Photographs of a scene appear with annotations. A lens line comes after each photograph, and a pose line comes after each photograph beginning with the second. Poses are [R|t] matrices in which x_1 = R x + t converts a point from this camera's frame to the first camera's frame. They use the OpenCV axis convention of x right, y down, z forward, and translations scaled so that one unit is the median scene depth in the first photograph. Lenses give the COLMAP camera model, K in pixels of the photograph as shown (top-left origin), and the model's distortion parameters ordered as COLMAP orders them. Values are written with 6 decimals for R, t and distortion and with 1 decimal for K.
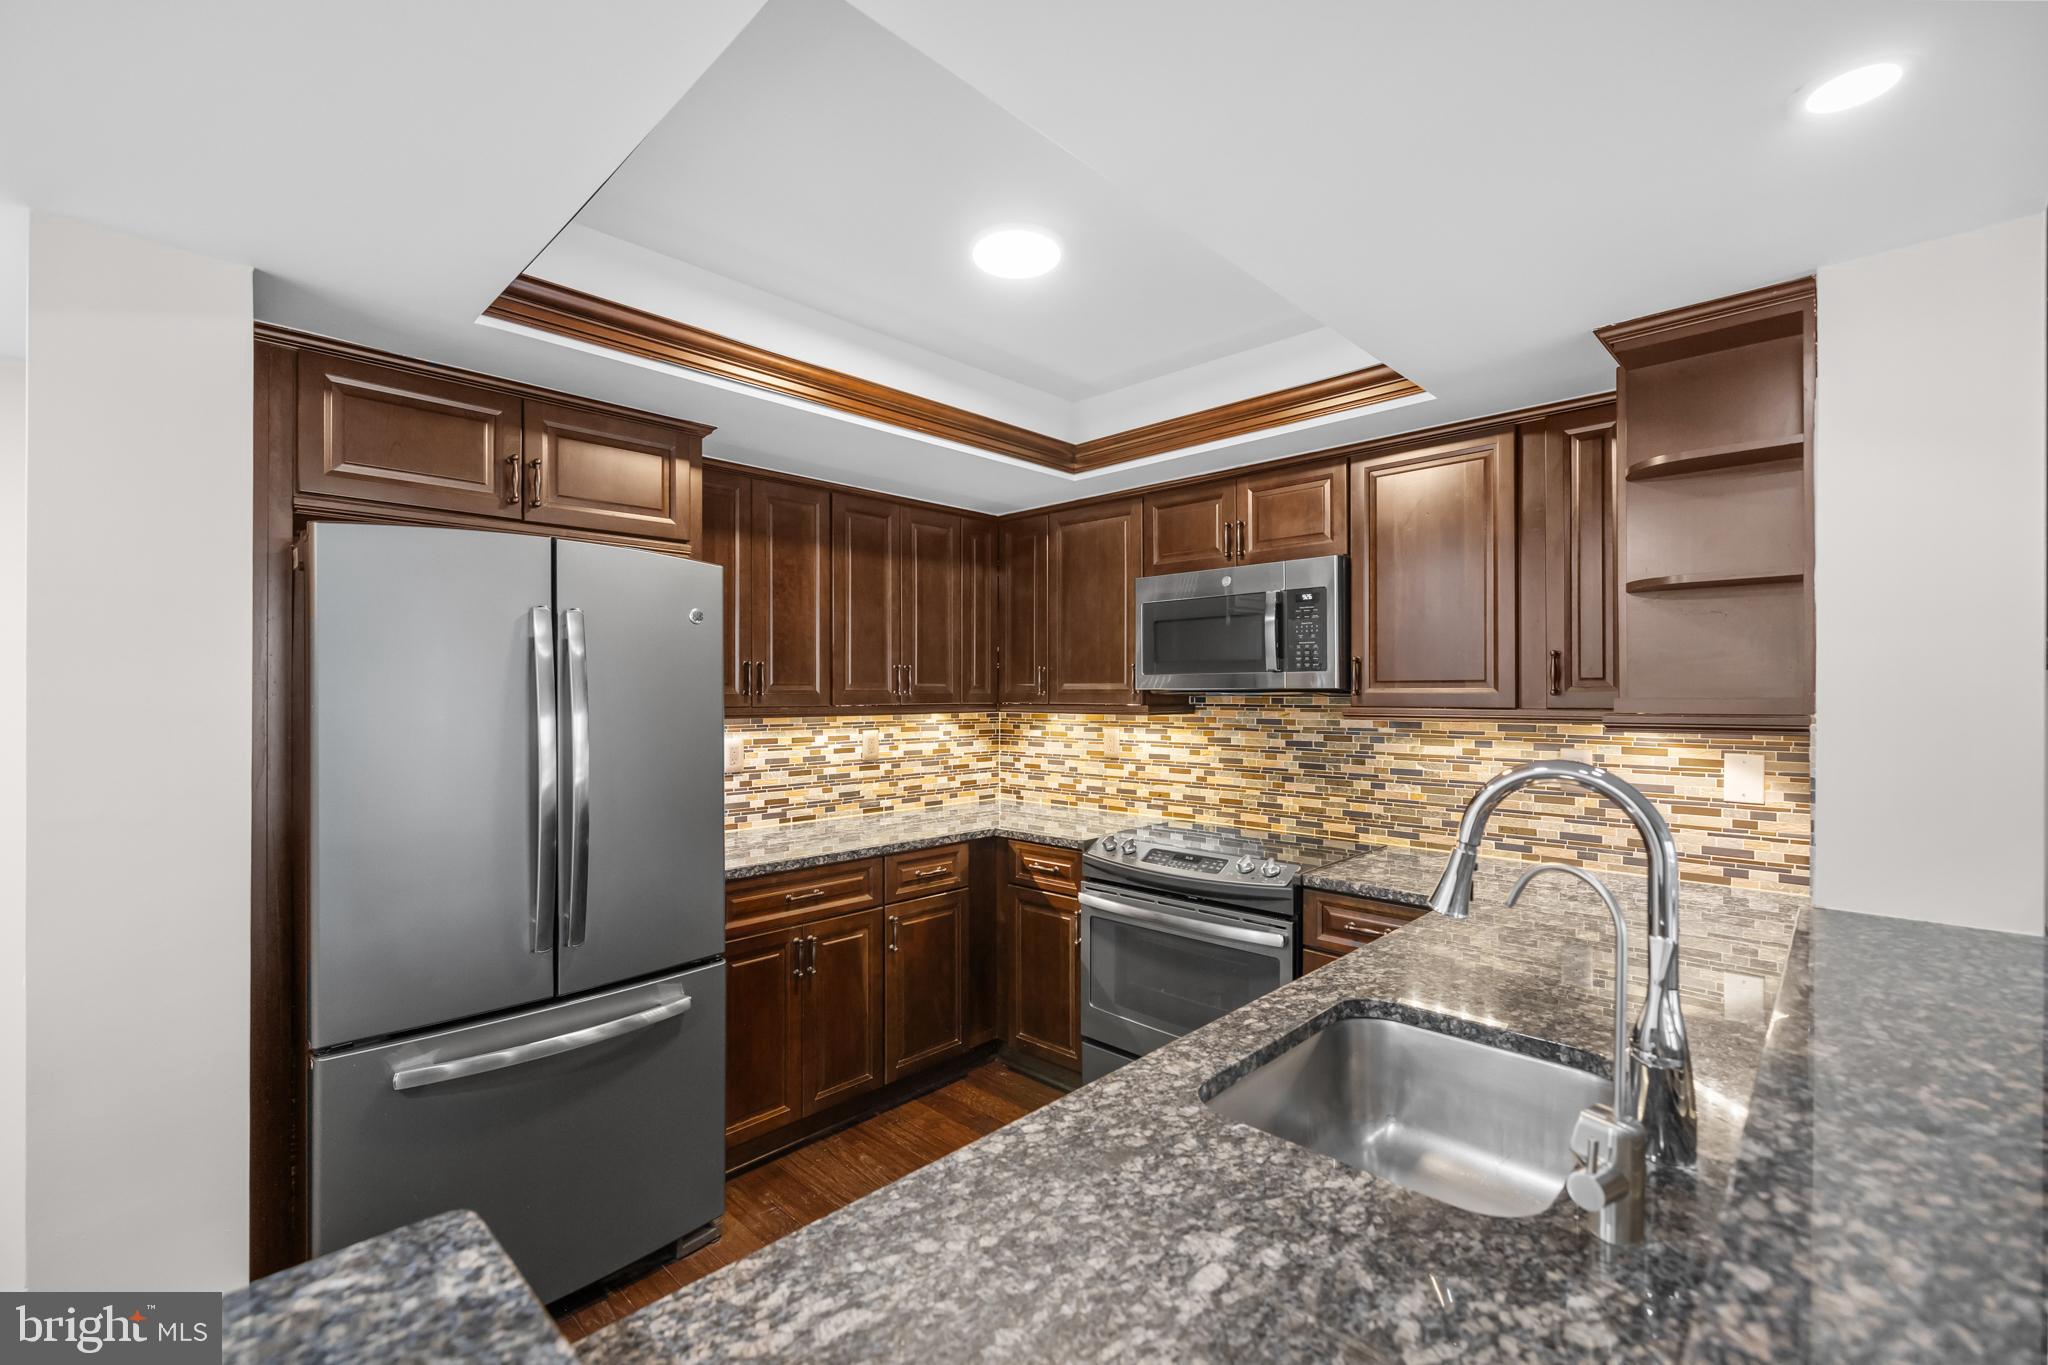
lens RADIAL K [[858.8, 0, 1016.4], [0, 858.8, 689.2], [0, 0, 1]] dist [0.001857, 0.000131]
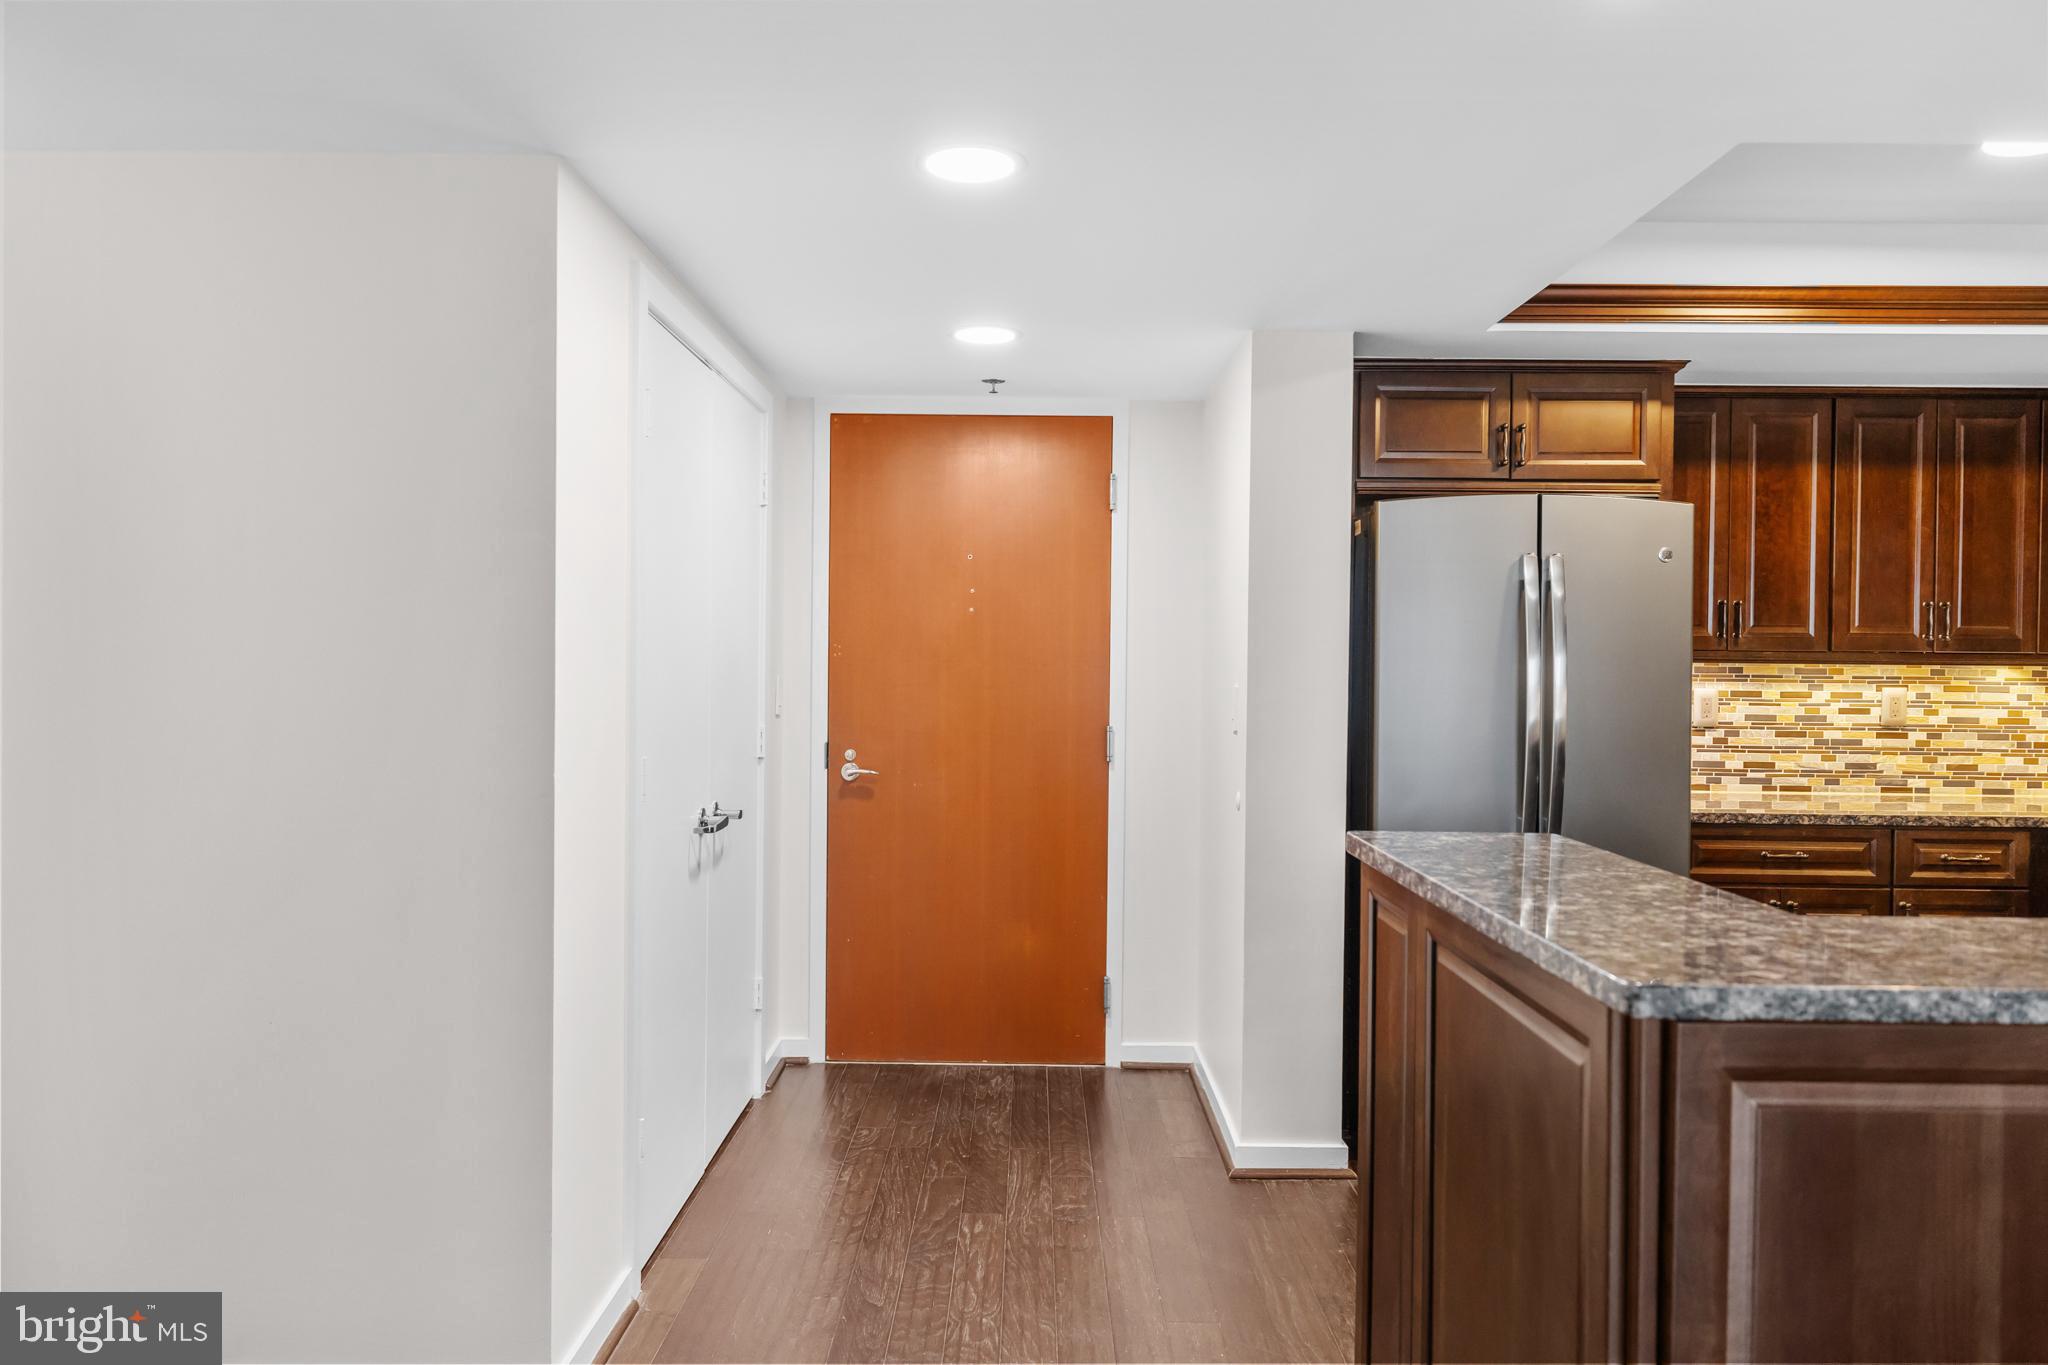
lens RADIAL K [[1333.6, 0, 1024.0], [0, 1333.6, 682.5], [0, 0, 1]] dist [-0.000045, 0.000150]
pose [[0.694800, 0.017385, -0.718993, 0.171742], [-0.008776, 0.999838, 0.015695, 0.035046], [0.719149, -0.004595, 0.694840, -0.465705]]
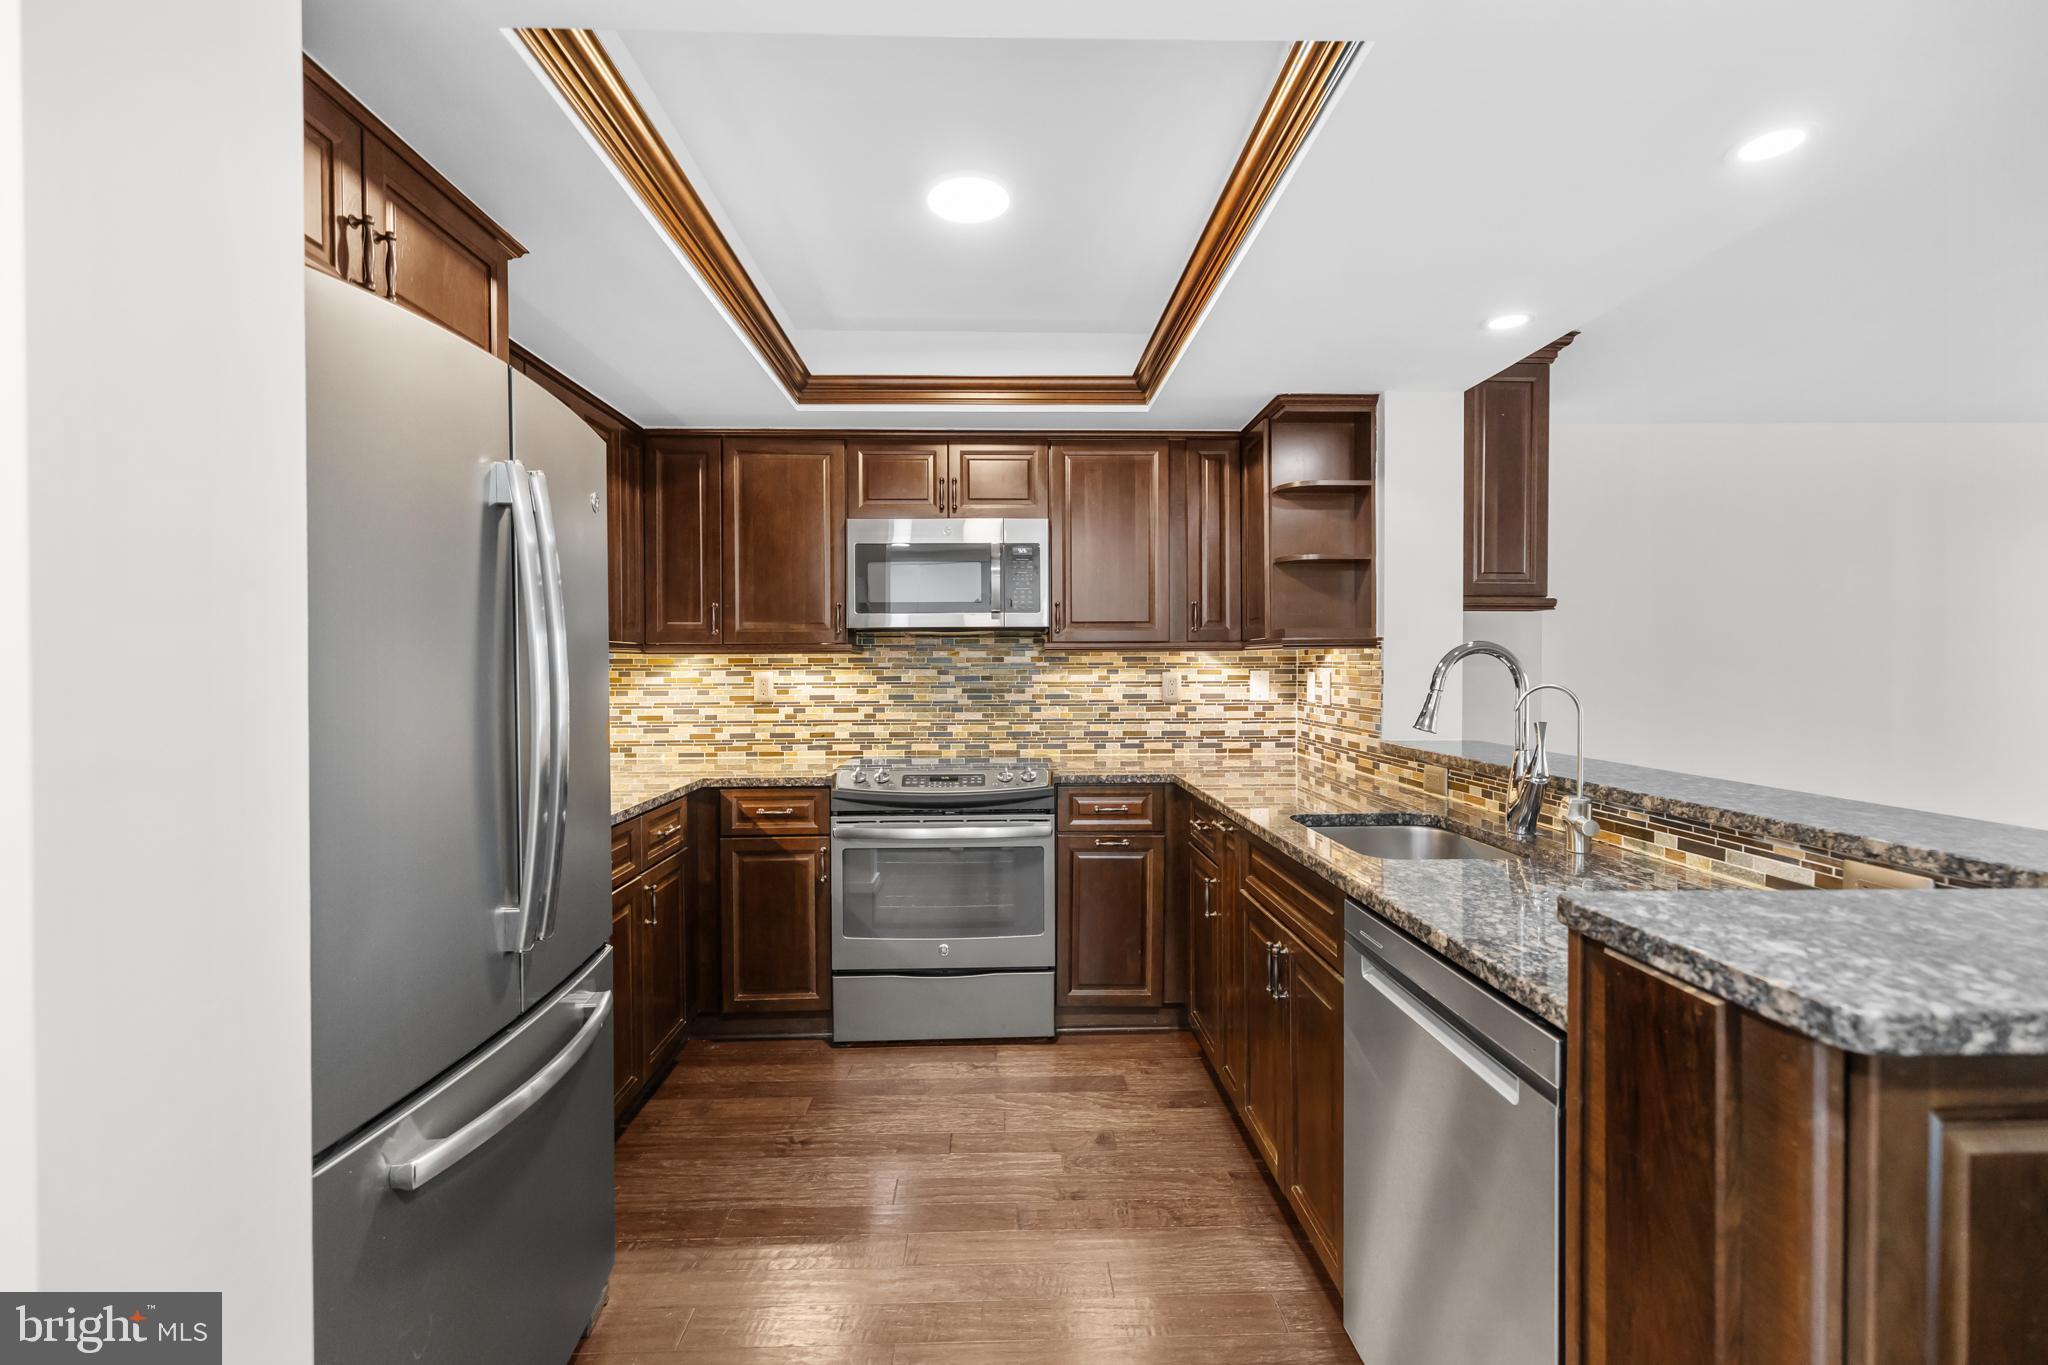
lens RADIAL K [[885.9, 0, 1018.8], [0, 885.9, 668.5], [0, 0, 1]] dist [0.000251, 0.000049]
pose [[0.694968, -0.007552, 0.719001, -0.465513], [0.001471, 0.999958, 0.009081, 0.038374], [-0.719040, -0.005253, 0.694949, 0.117412]]
